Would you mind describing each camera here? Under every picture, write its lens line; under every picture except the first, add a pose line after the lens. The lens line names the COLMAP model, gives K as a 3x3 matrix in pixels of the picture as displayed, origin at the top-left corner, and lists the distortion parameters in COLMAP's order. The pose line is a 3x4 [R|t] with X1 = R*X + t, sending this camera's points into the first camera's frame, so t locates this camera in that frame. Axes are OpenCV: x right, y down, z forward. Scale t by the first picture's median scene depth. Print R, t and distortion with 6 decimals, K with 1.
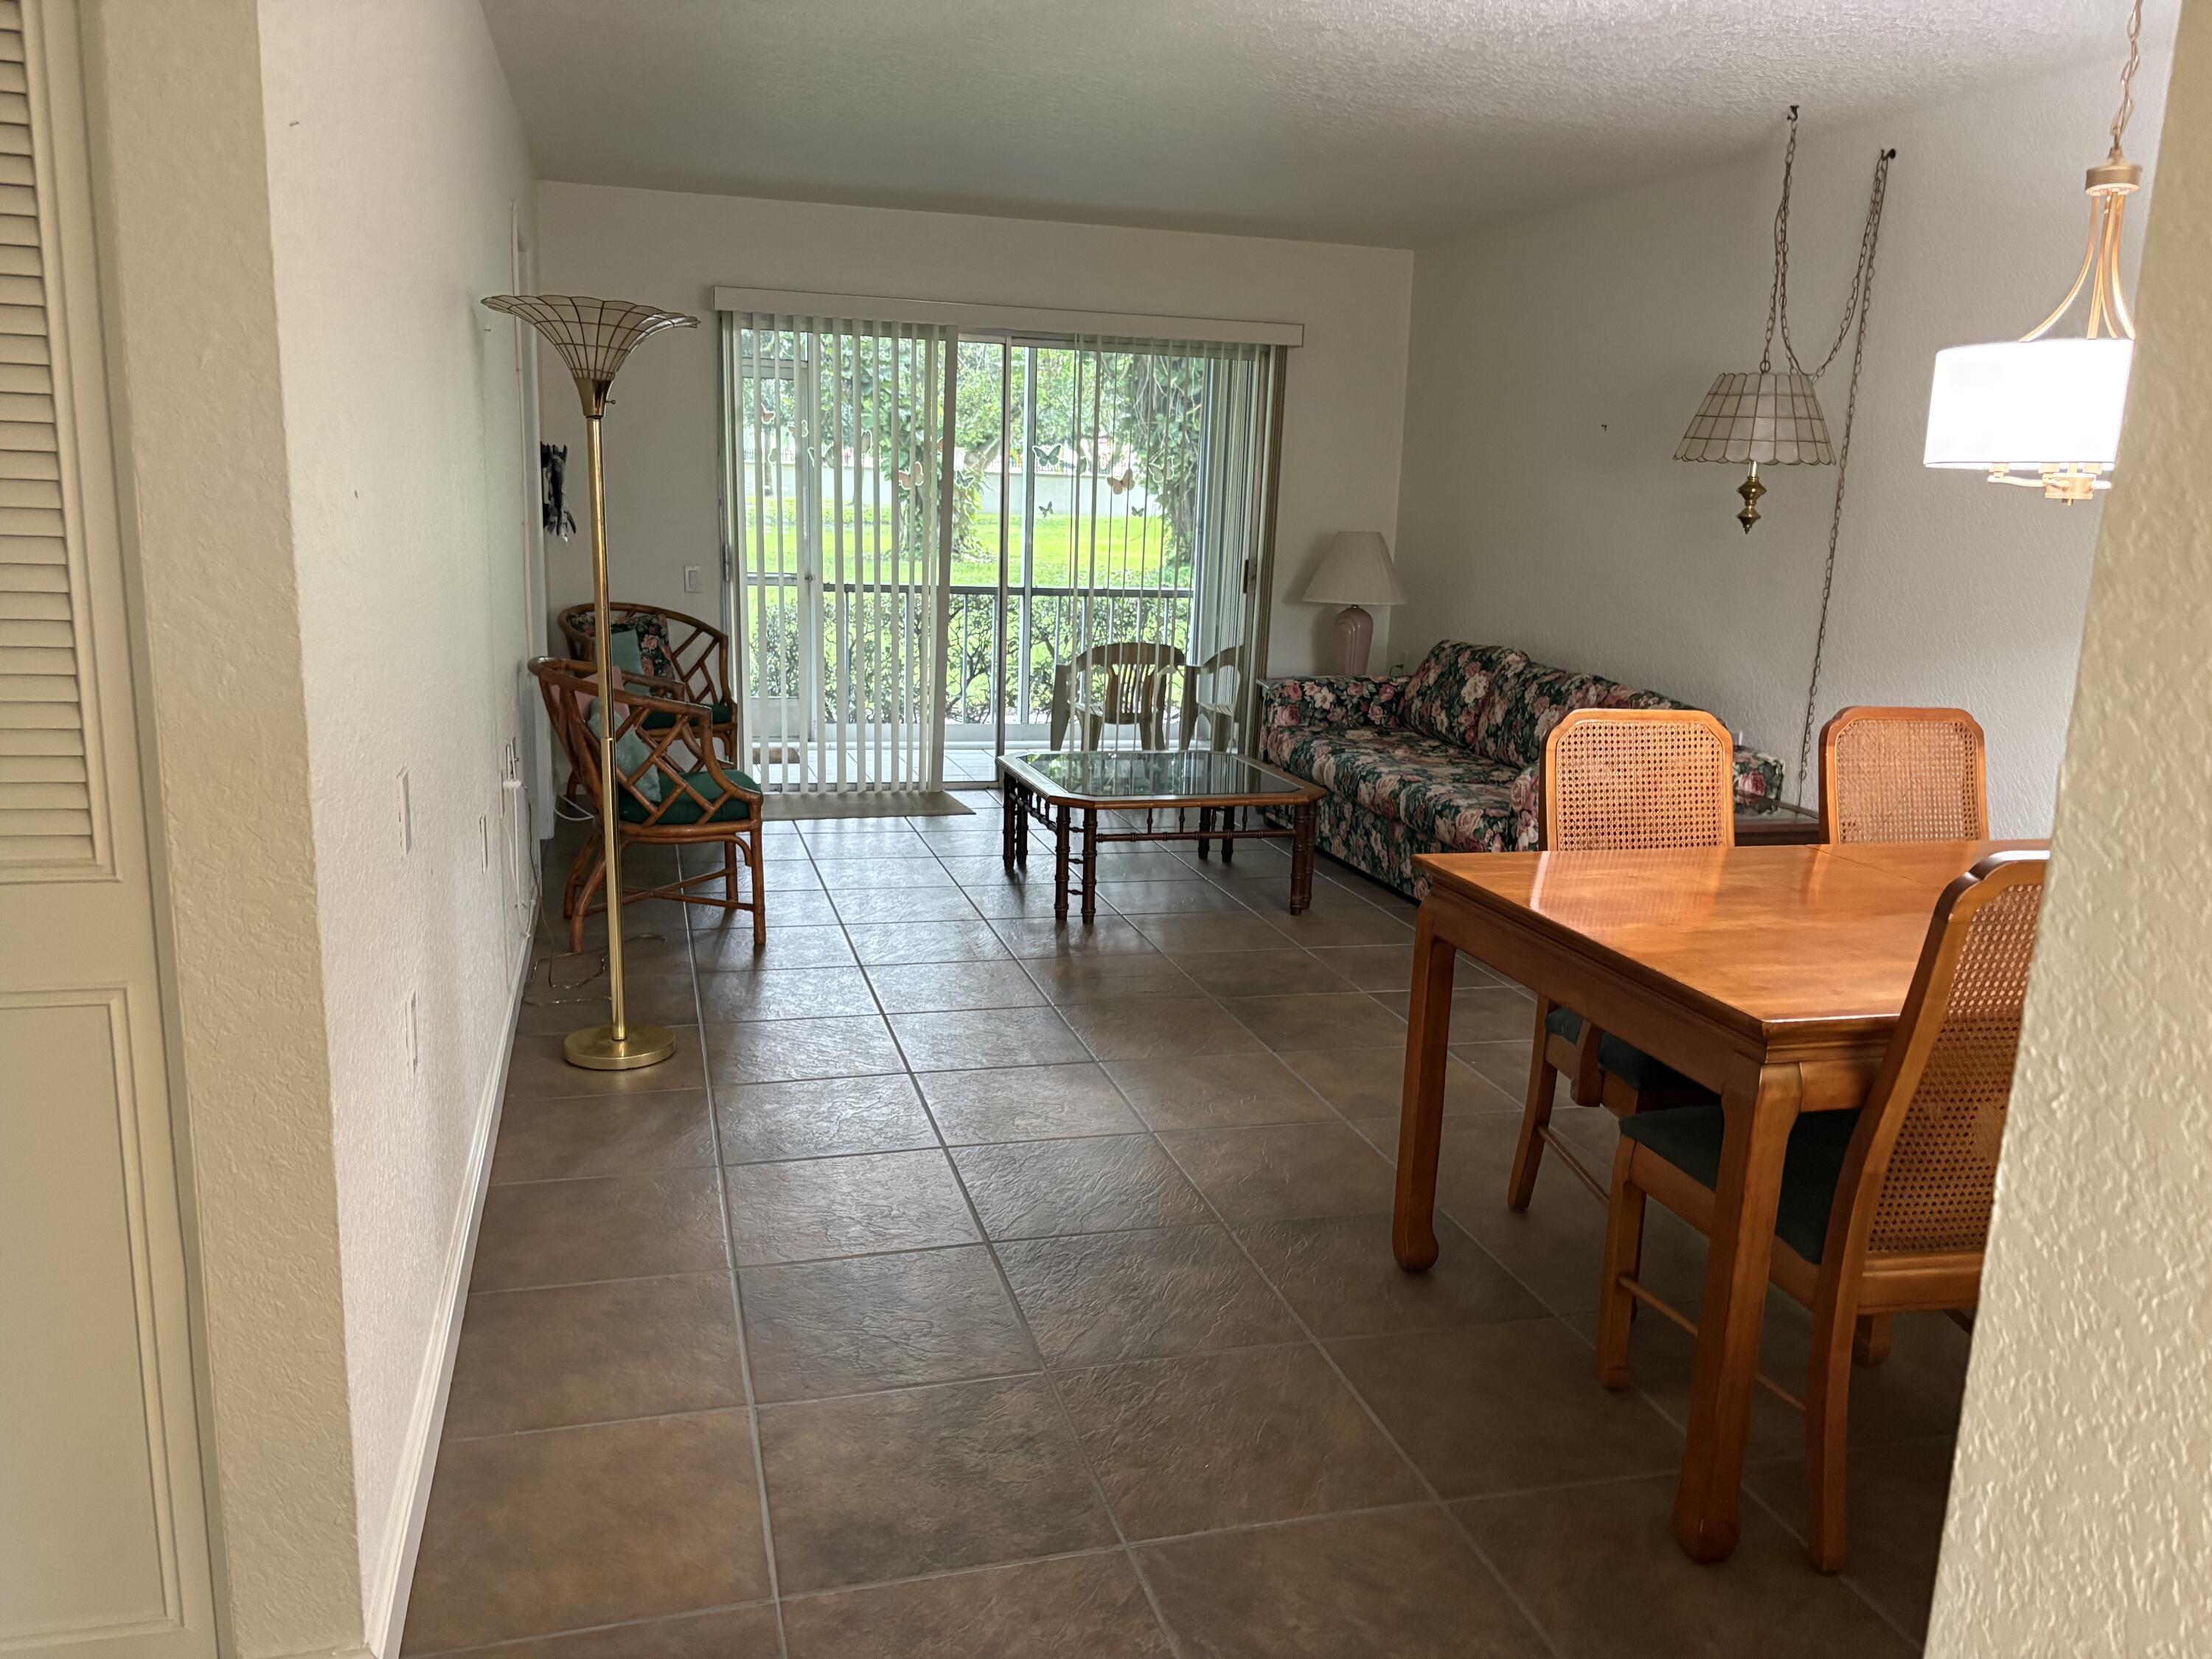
lens RADIAL K [[1677.8, 0, 1100.0], [0, 1677.8, 834.5], [0, 0, 1]] dist [0.037157, -0.044105]
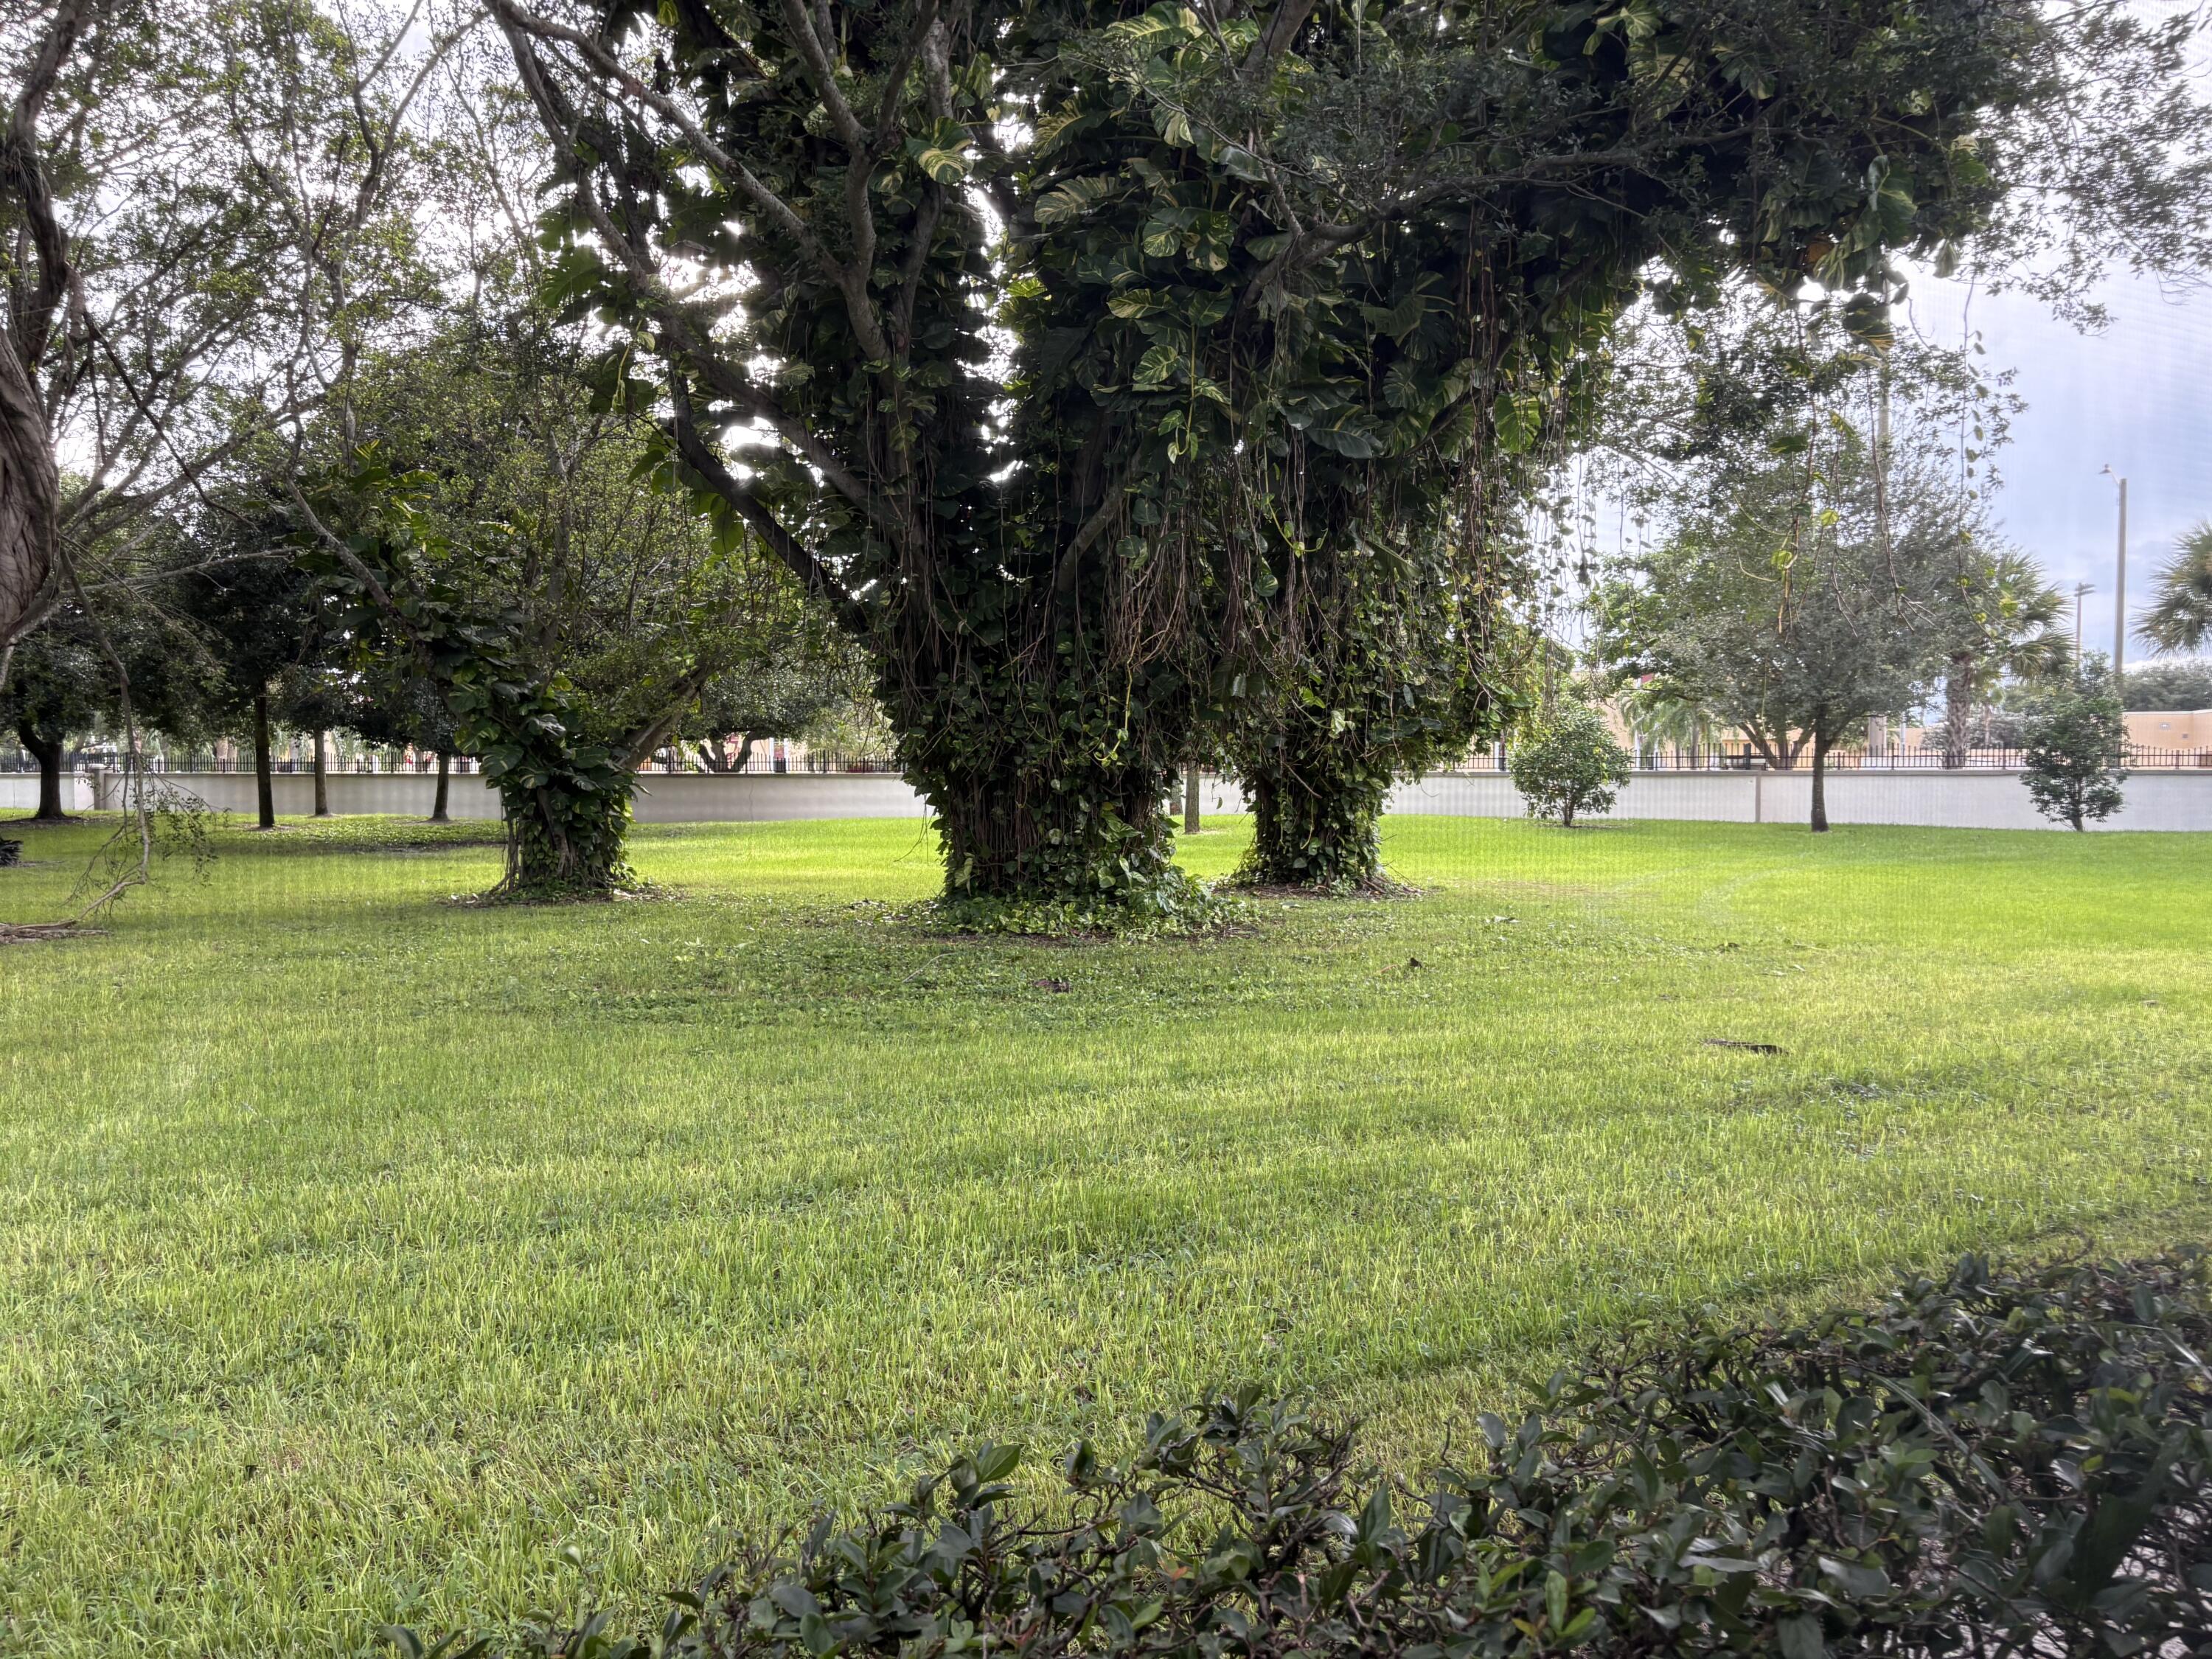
lens RADIAL K [[1677.8, 0, 1100.0], [0, 1677.8, 834.5], [0, 0, 1]] dist [0.037157, -0.044105]
pose [[0.969021, -0.041085, 0.243538, -0.278647], [0.082814, 0.983032, -0.163677, -0.311823], [-0.232680, 0.178775, 0.955981, 1.524643]]
